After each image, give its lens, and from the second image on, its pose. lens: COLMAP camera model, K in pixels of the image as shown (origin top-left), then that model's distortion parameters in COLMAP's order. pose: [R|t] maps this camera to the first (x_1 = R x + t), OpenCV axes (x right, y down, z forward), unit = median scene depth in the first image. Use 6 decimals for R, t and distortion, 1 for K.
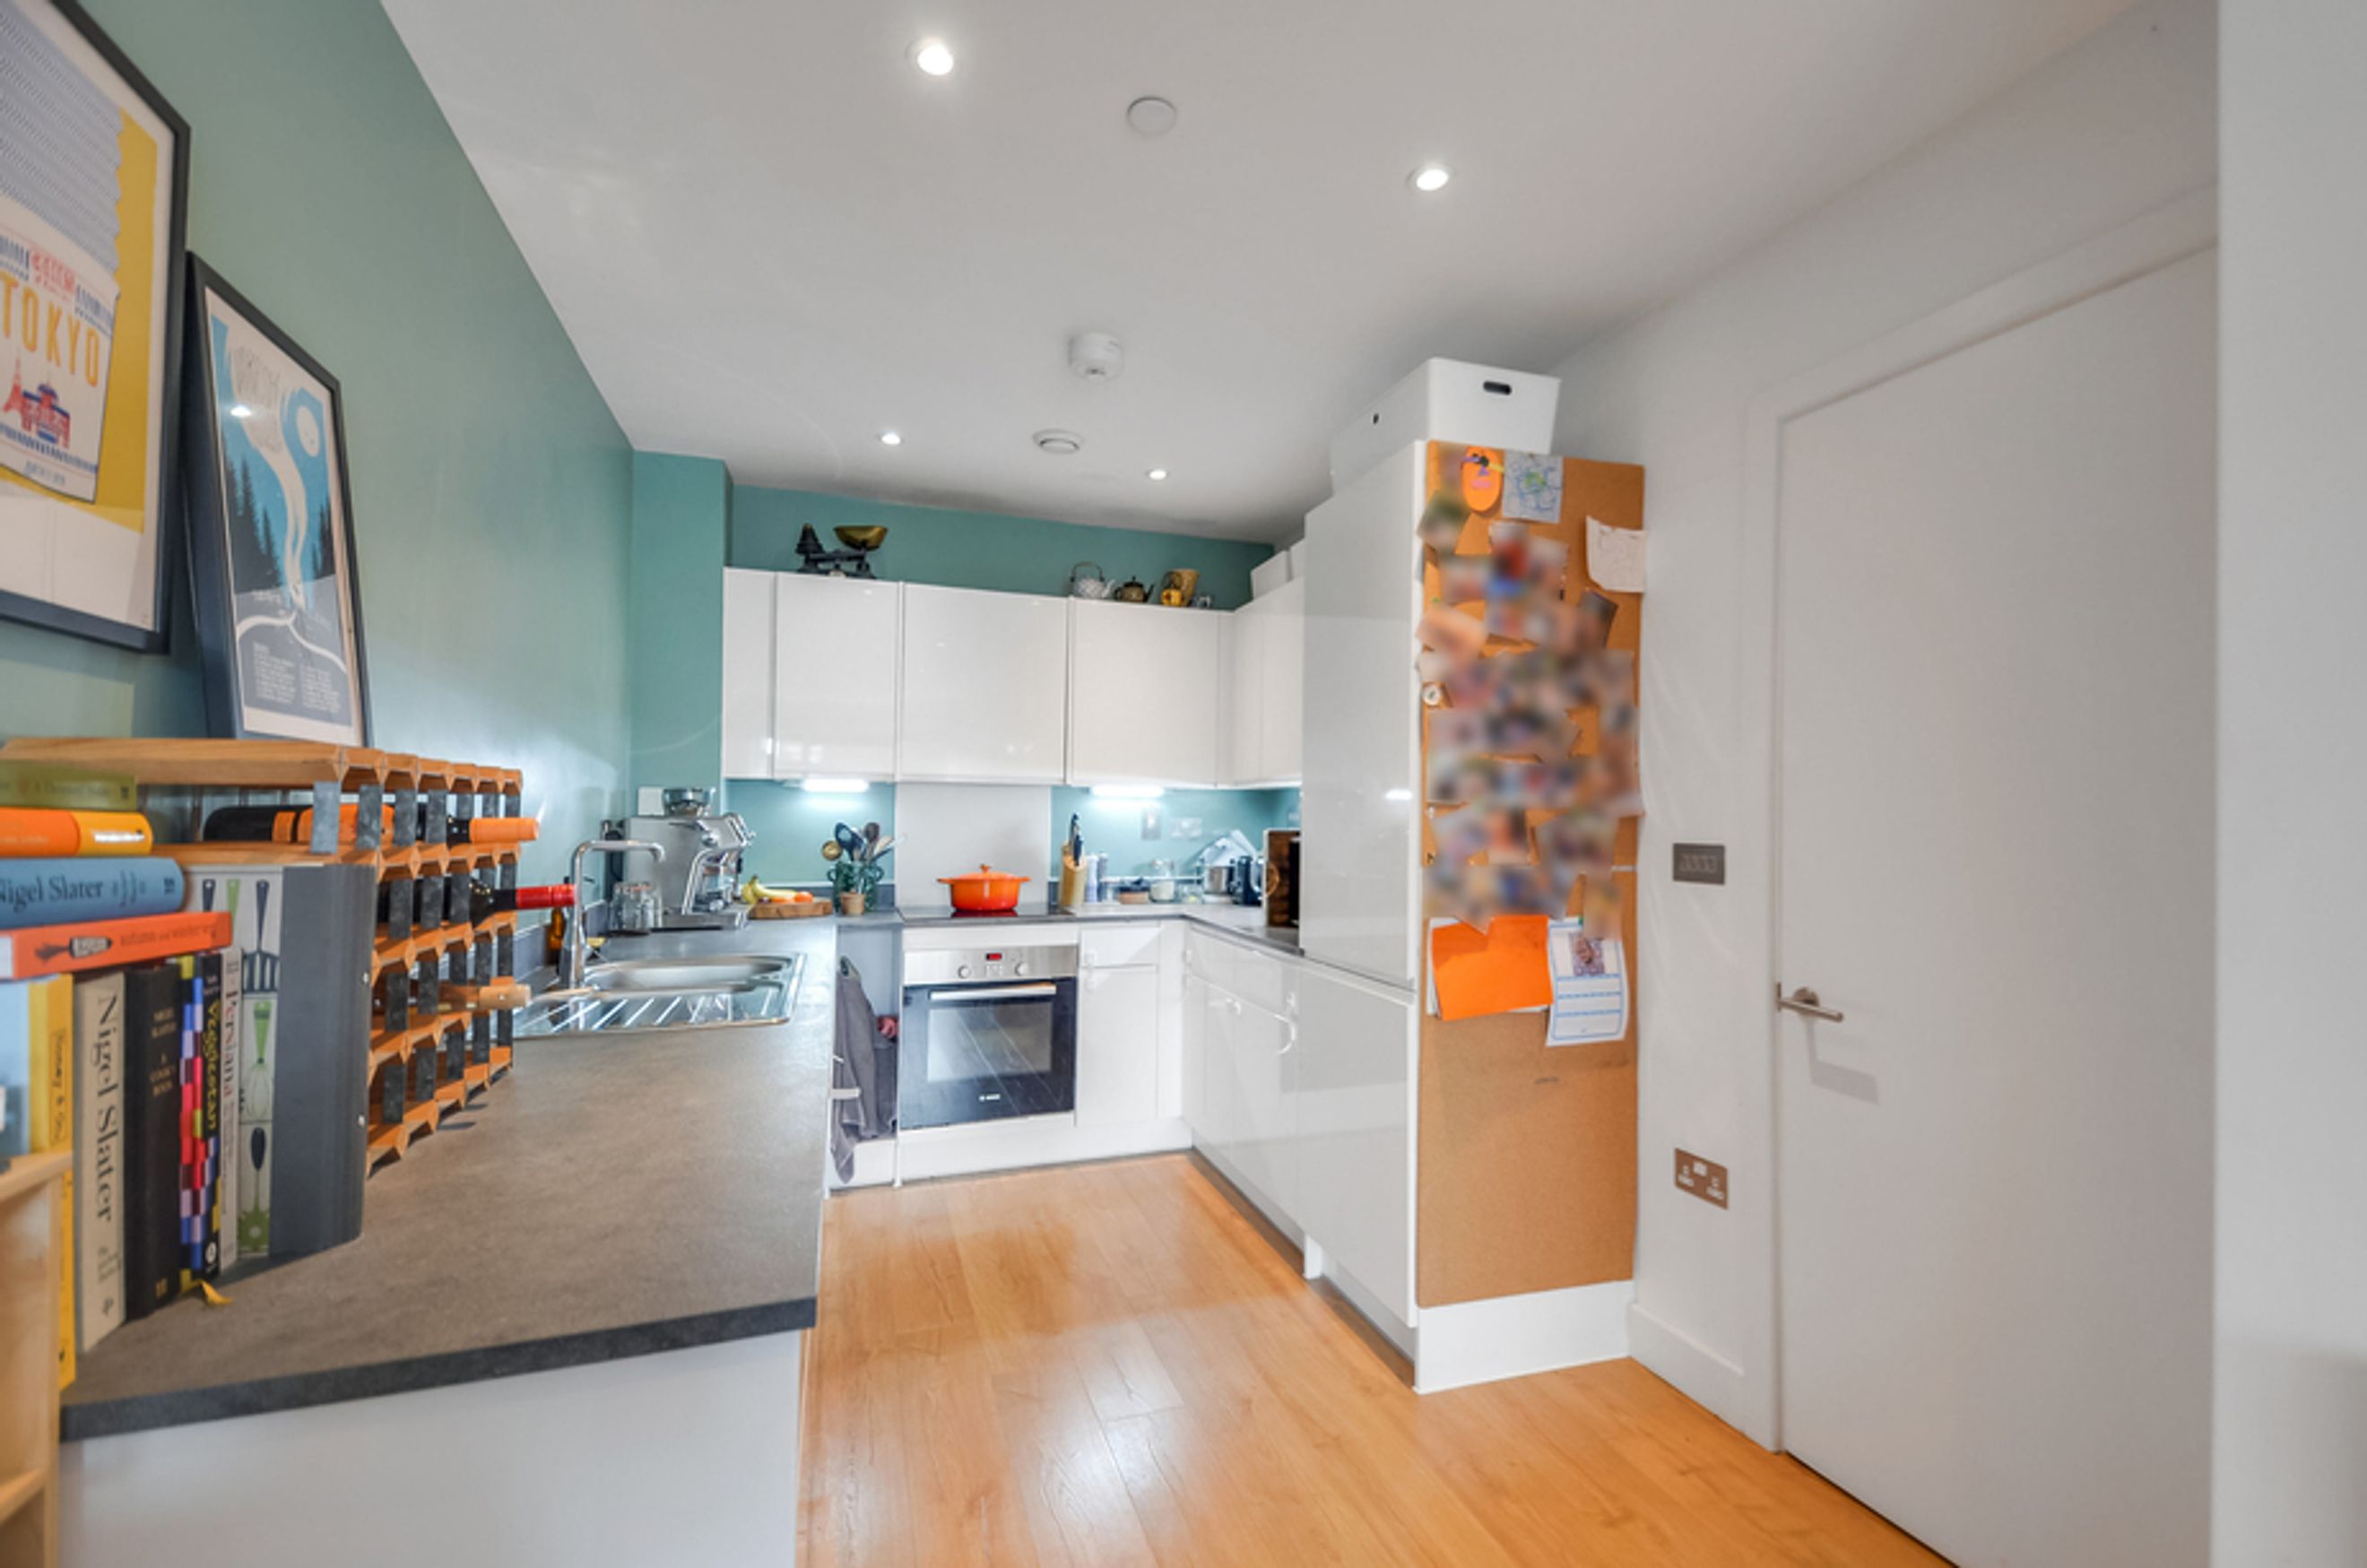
lens RADIAL K [[1059.4, 0, 1183.5], [0, 1059.4, 784.0], [0, 0, 1]] dist [0.078960, -0.040665]
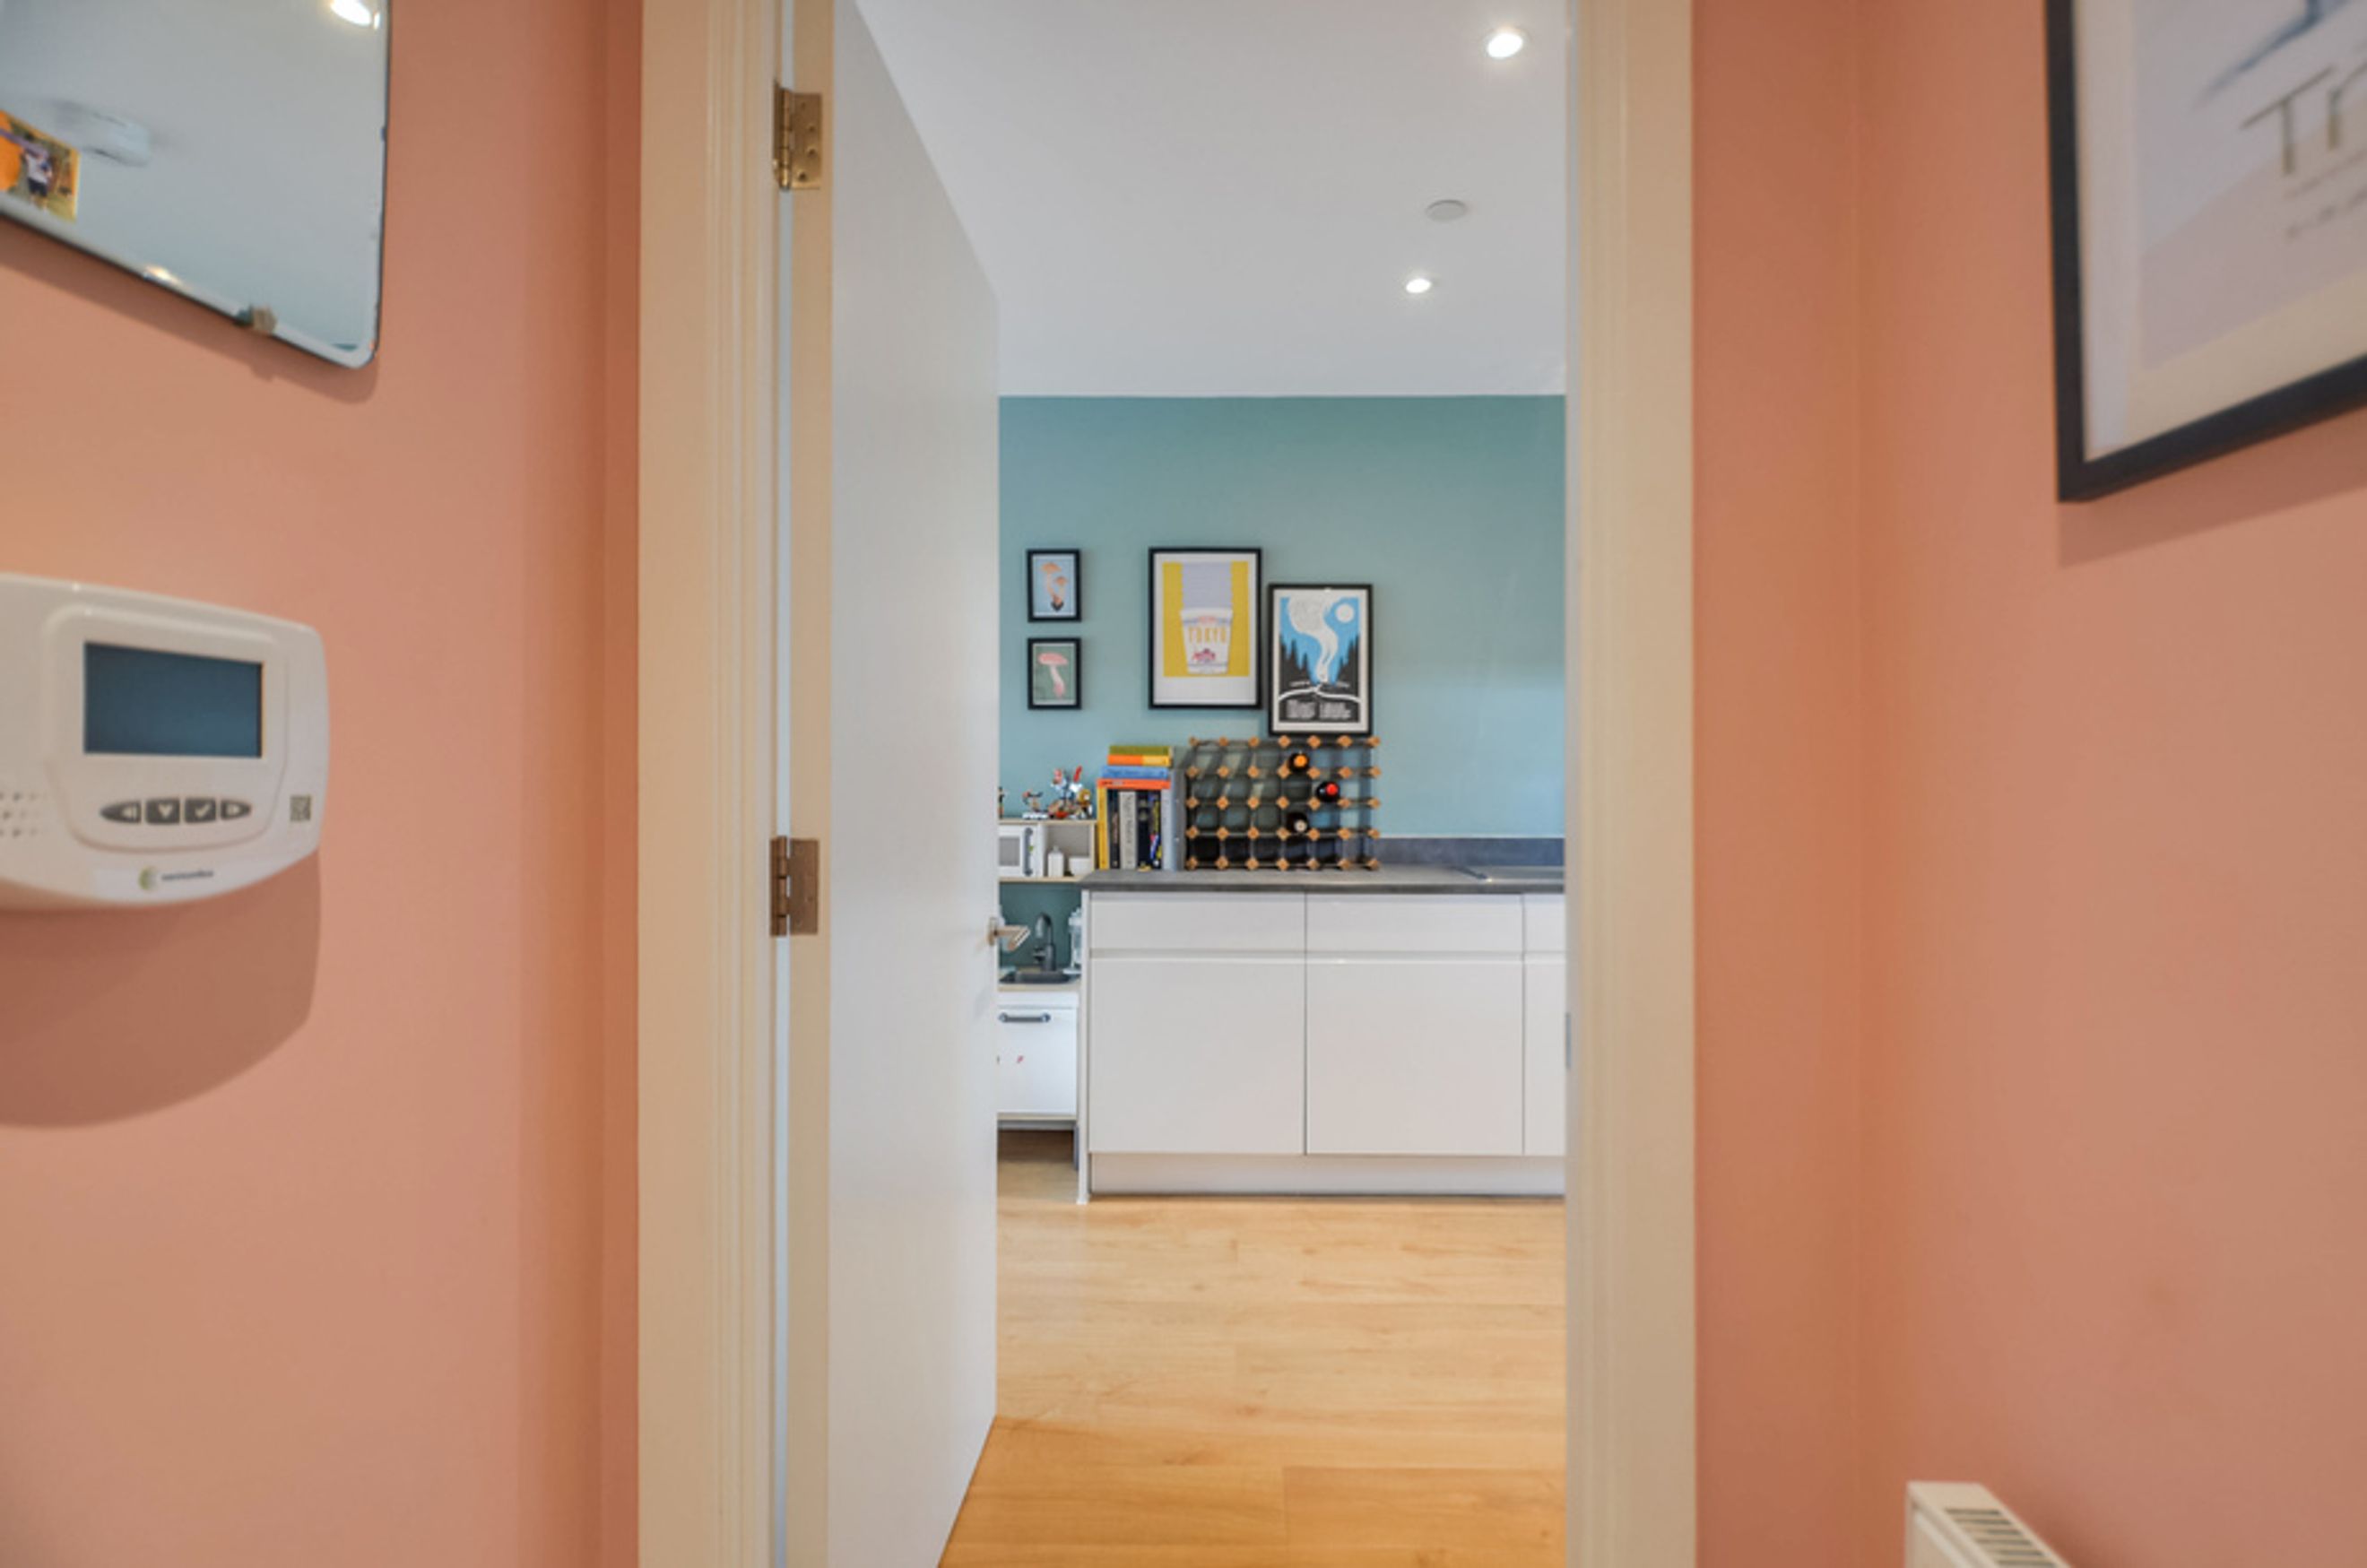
lens RADIAL K [[1057.8, 0, 1187.4], [0, 1057.8, 749.4], [0, 0, 1]] dist [0.069063, -0.041788]
pose [[-0.356533, -0.012725, -0.934196, 0.994101], [0.020397, 0.999563, -0.021399, 0.031197], [0.934060, -0.026684, -0.356118, 0.890956]]
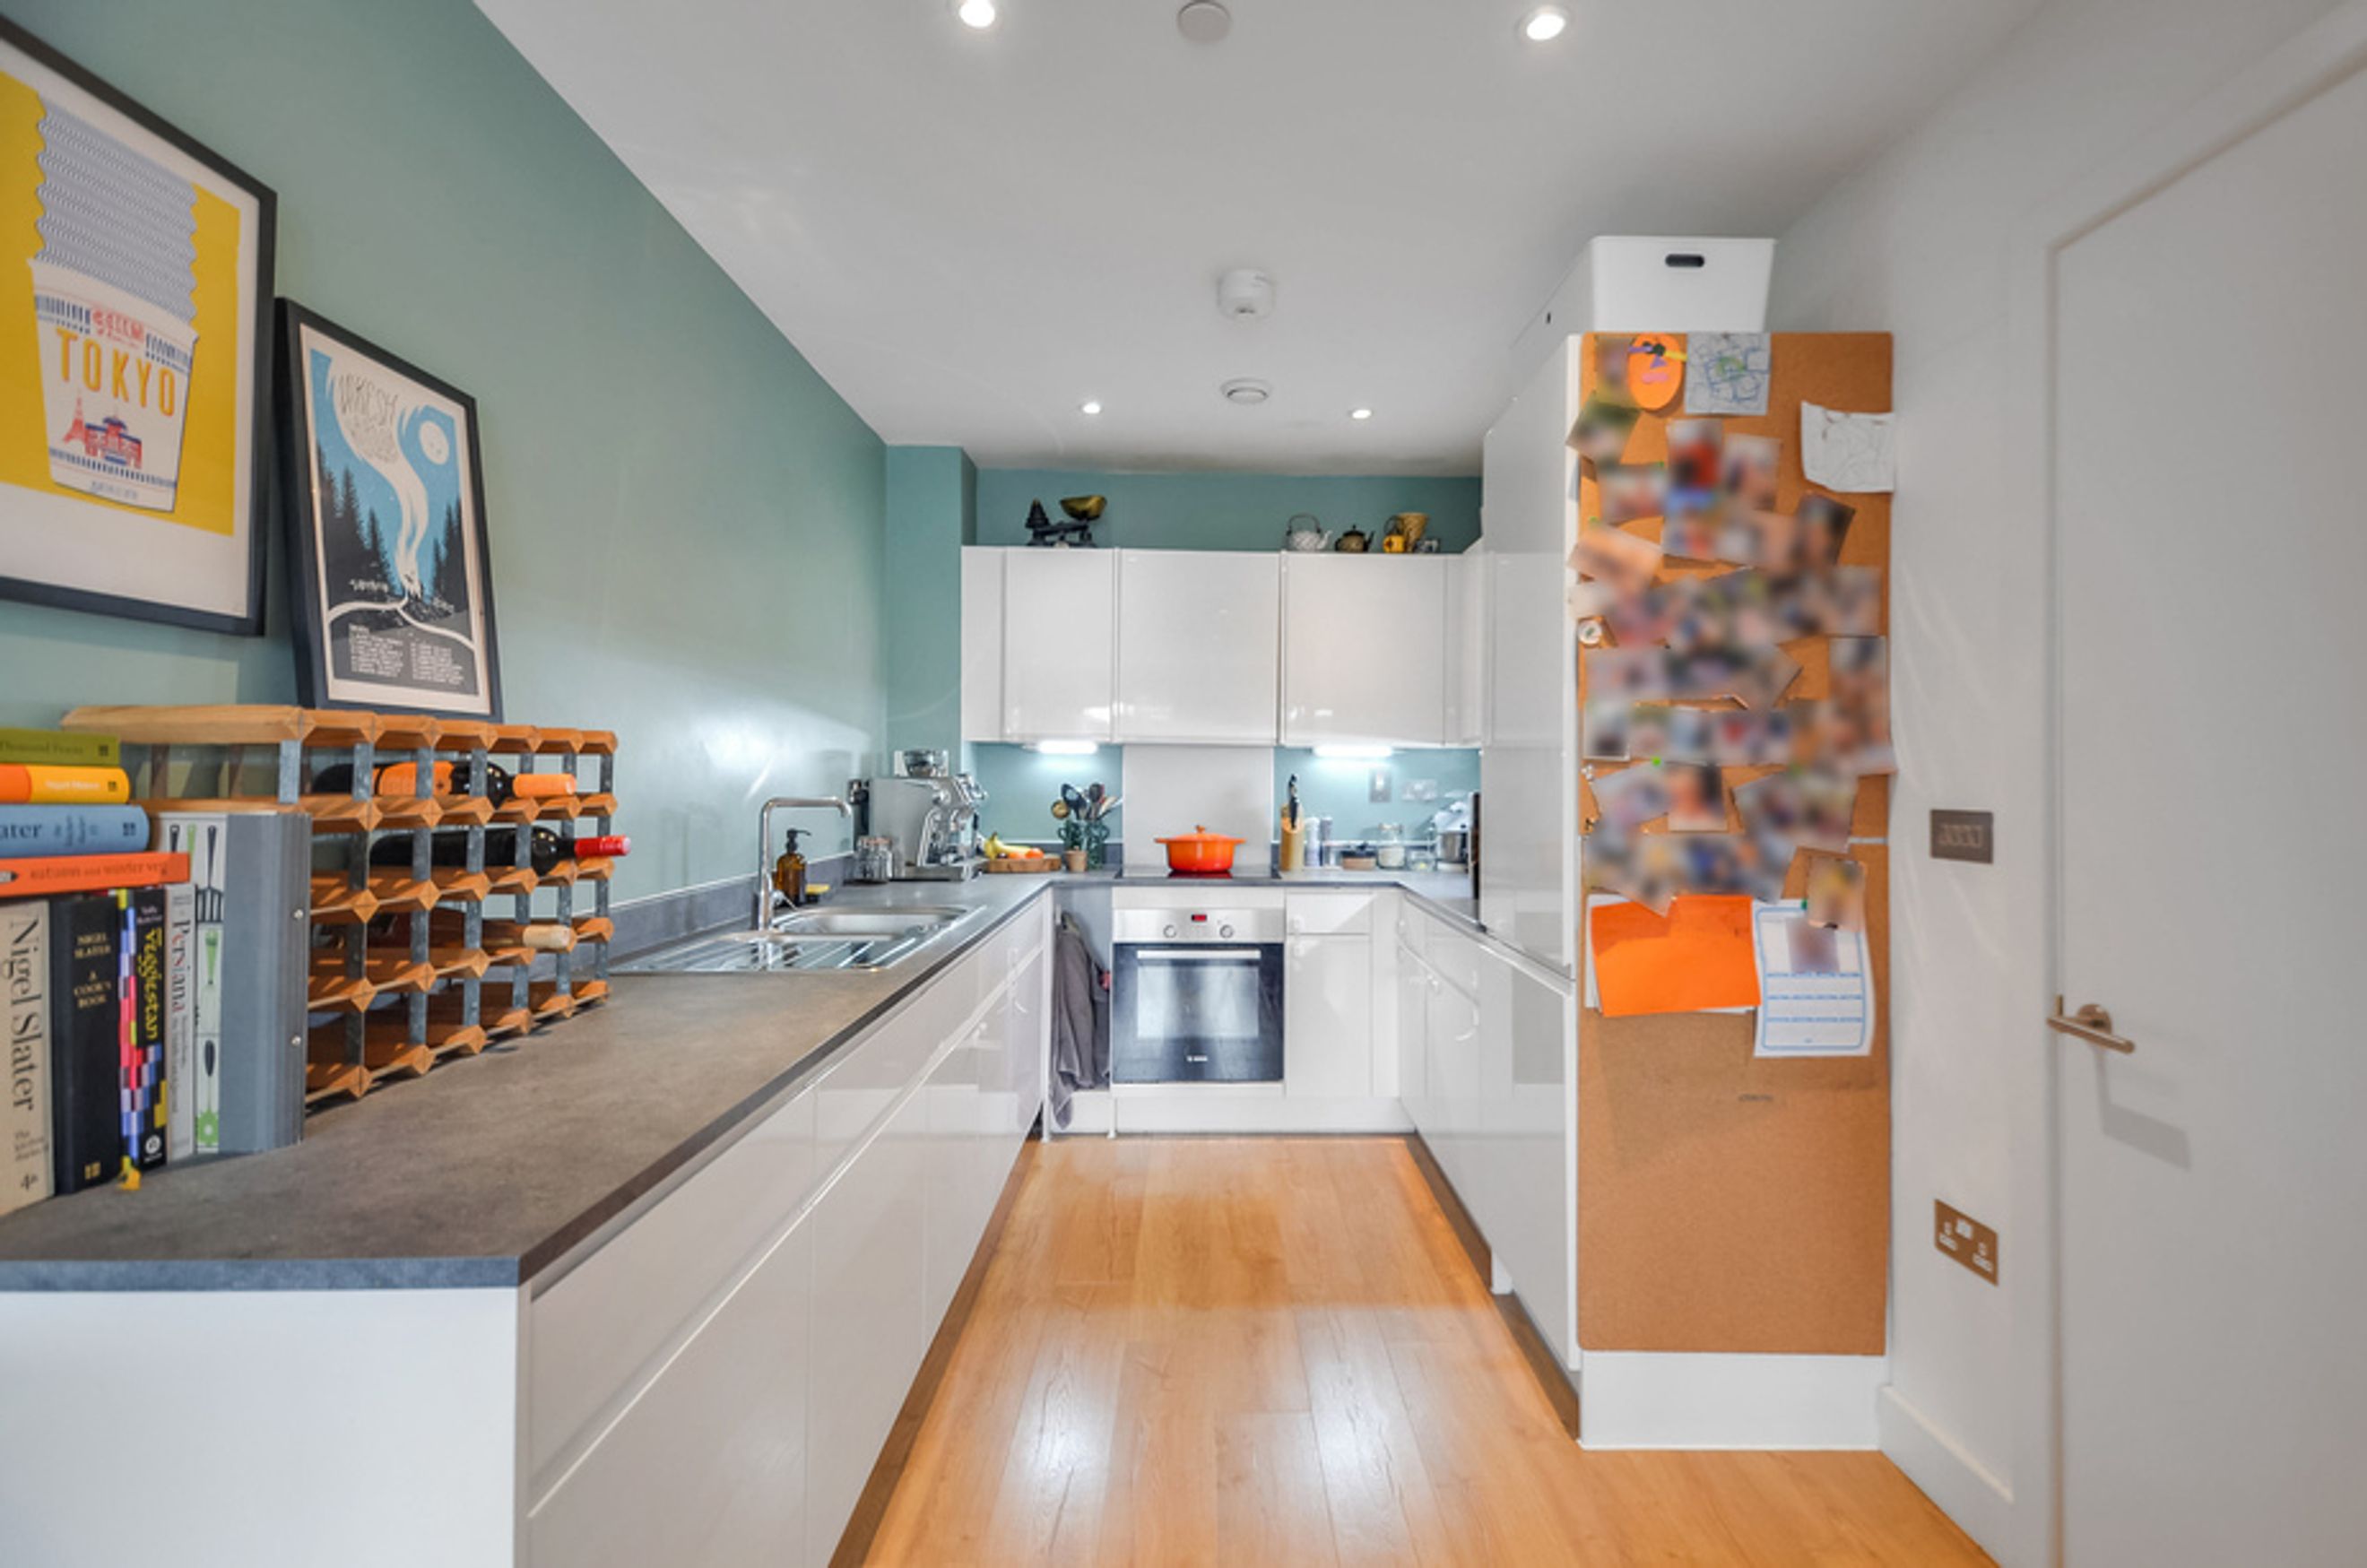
lens RADIAL K [[1057.8, 0, 1187.4], [0, 1057.8, 749.4], [0, 0, 1]] dist [0.069063, -0.041788]
pose [[0.951024, -0.008635, -0.308997, 0.182564], [0.009325, 0.999956, 0.000756, 0.005928], [0.308977, -0.003600, 0.951063, 0.085933]]
